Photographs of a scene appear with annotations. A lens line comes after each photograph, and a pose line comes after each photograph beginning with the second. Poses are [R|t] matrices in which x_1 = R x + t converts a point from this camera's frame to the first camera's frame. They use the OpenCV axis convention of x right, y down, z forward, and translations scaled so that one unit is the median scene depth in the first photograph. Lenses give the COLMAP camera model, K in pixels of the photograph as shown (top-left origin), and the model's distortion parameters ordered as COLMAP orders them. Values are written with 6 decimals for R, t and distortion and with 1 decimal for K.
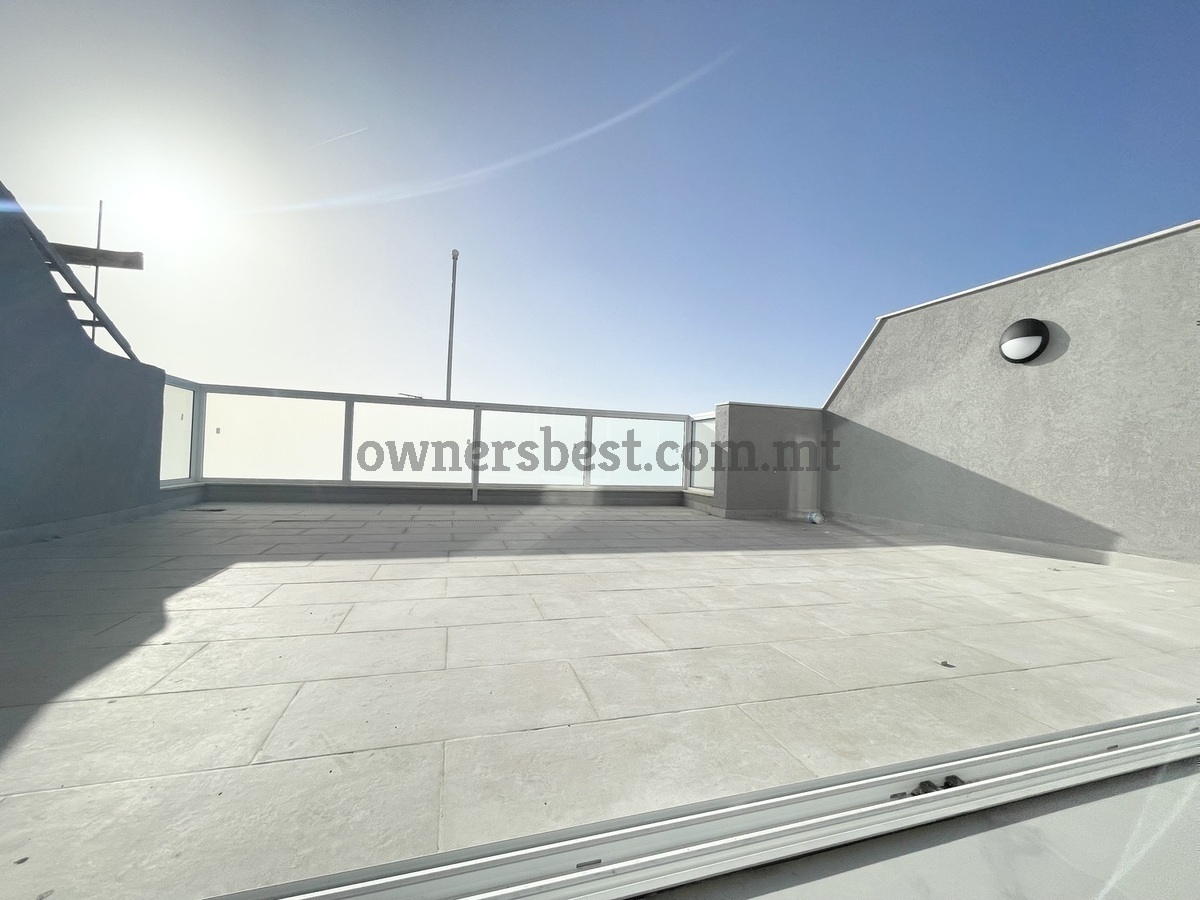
lens RADIAL K [[486.3, 0, 600.9], [0, 486.3, 450.7], [0, 0, 1]] dist [-0.002423, -0.000305]
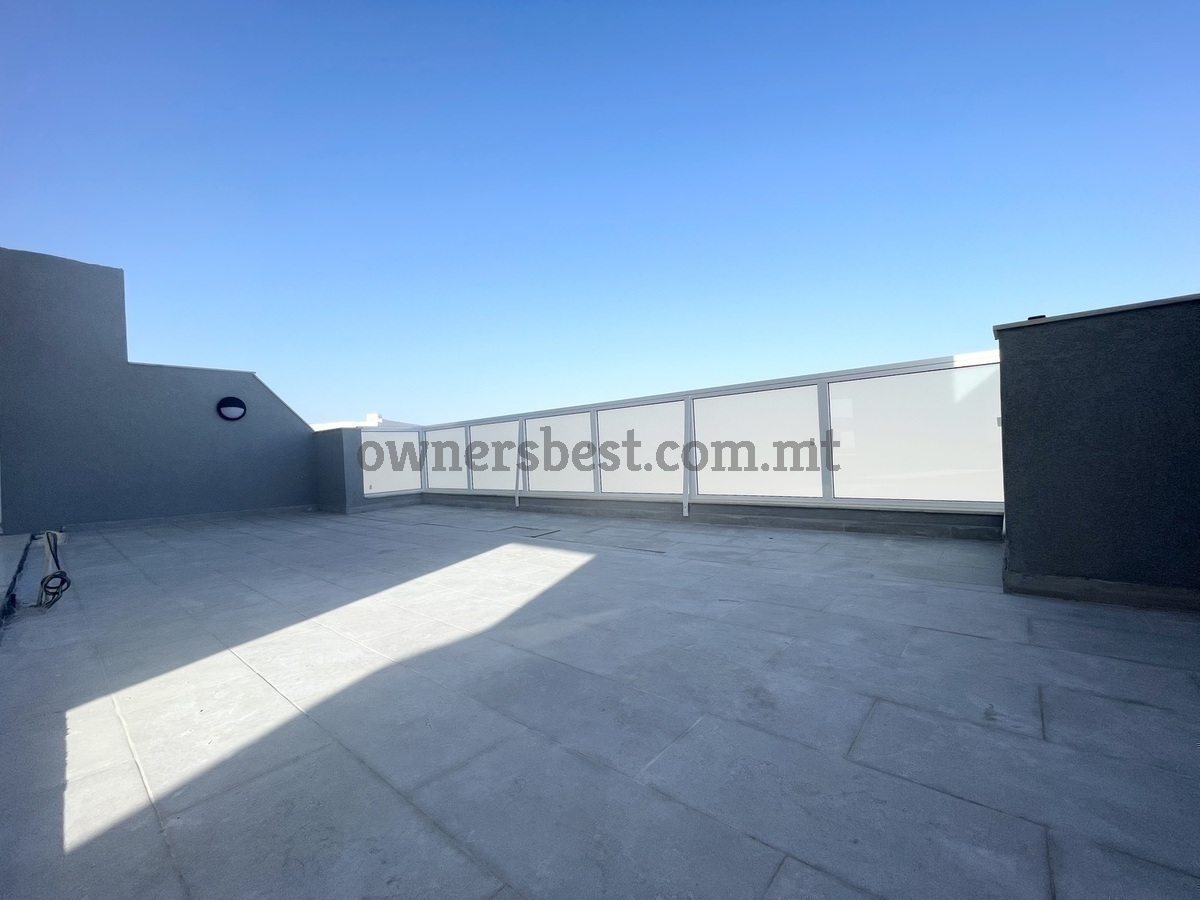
lens RADIAL K [[486.3, 0, 601.1], [0, 486.3, 447.6], [0, 0, 1]] dist [-0.002423, -0.000305]
pose [[0.541636, -0.063846, -0.838185, 0.695838], [0.094114, 0.995448, -0.015009, 0.004148], [0.835328, -0.070756, 0.545180, 0.545212]]
